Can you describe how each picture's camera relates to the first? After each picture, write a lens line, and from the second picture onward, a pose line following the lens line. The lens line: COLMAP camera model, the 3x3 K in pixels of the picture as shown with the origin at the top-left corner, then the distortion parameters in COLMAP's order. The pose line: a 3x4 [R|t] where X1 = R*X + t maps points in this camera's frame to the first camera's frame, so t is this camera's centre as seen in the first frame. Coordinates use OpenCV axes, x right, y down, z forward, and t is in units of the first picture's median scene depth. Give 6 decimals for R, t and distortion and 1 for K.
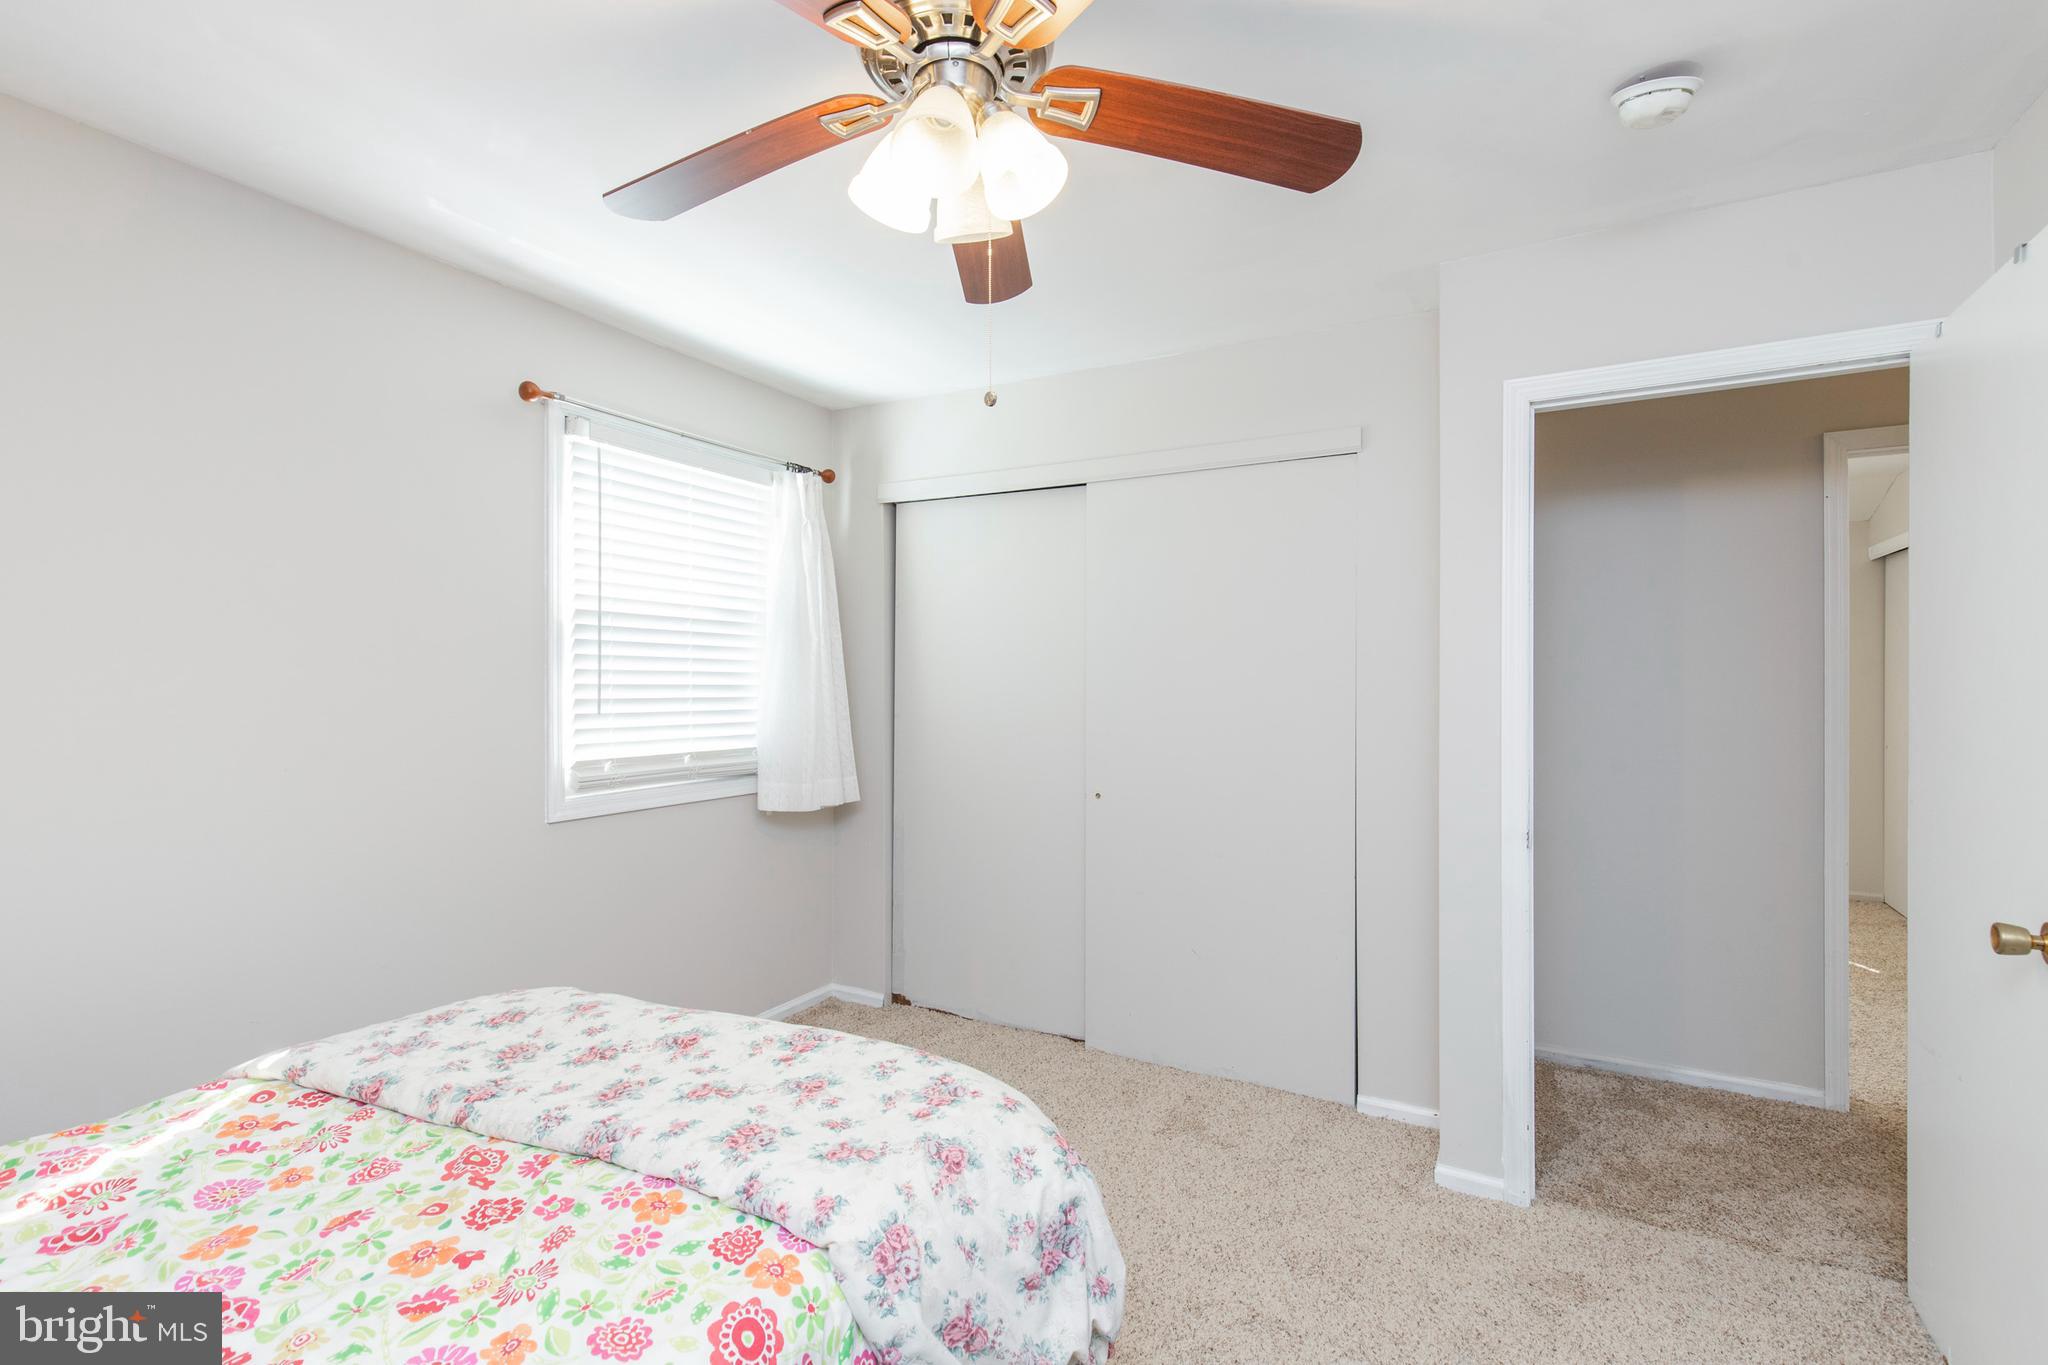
lens RADIAL K [[935.6, 0, 1024.2], [0, 935.6, 683.7], [0, 0, 1]] dist [0.000664, 0.000056]
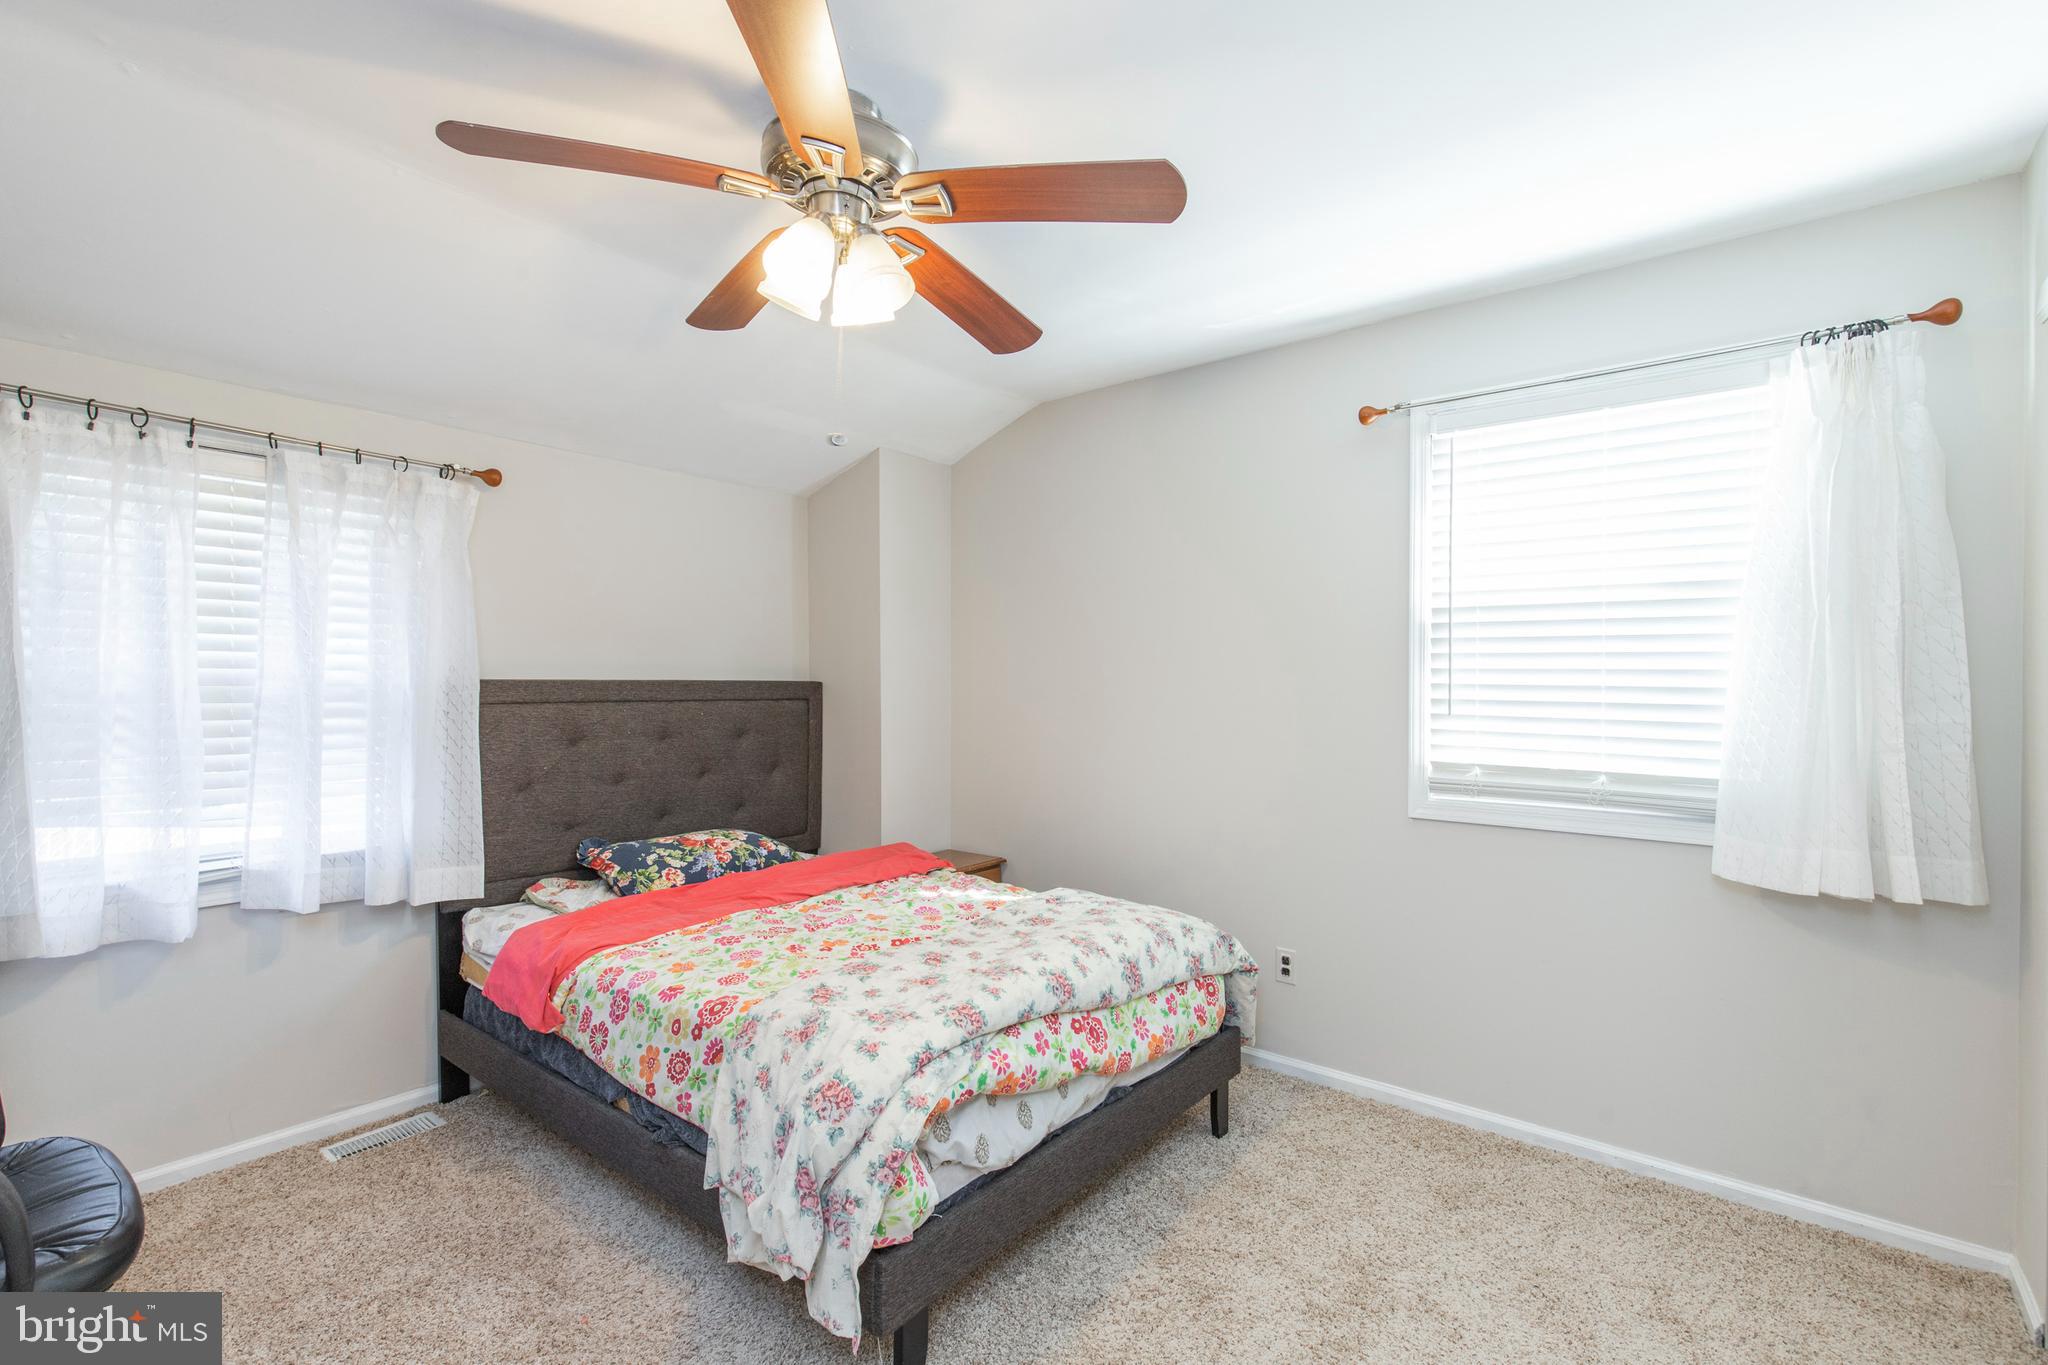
lens RADIAL K [[935.6, 0, 1026.8], [0, 935.6, 678.2], [0, 0, 1]] dist [0.000664, 0.000056]
pose [[-0.182685, -0.003668, -0.983165, 0.574413], [-0.013517, 0.999908, -0.001219, 0.002116], [0.983079, 0.013067, -0.182718, 0.754600]]
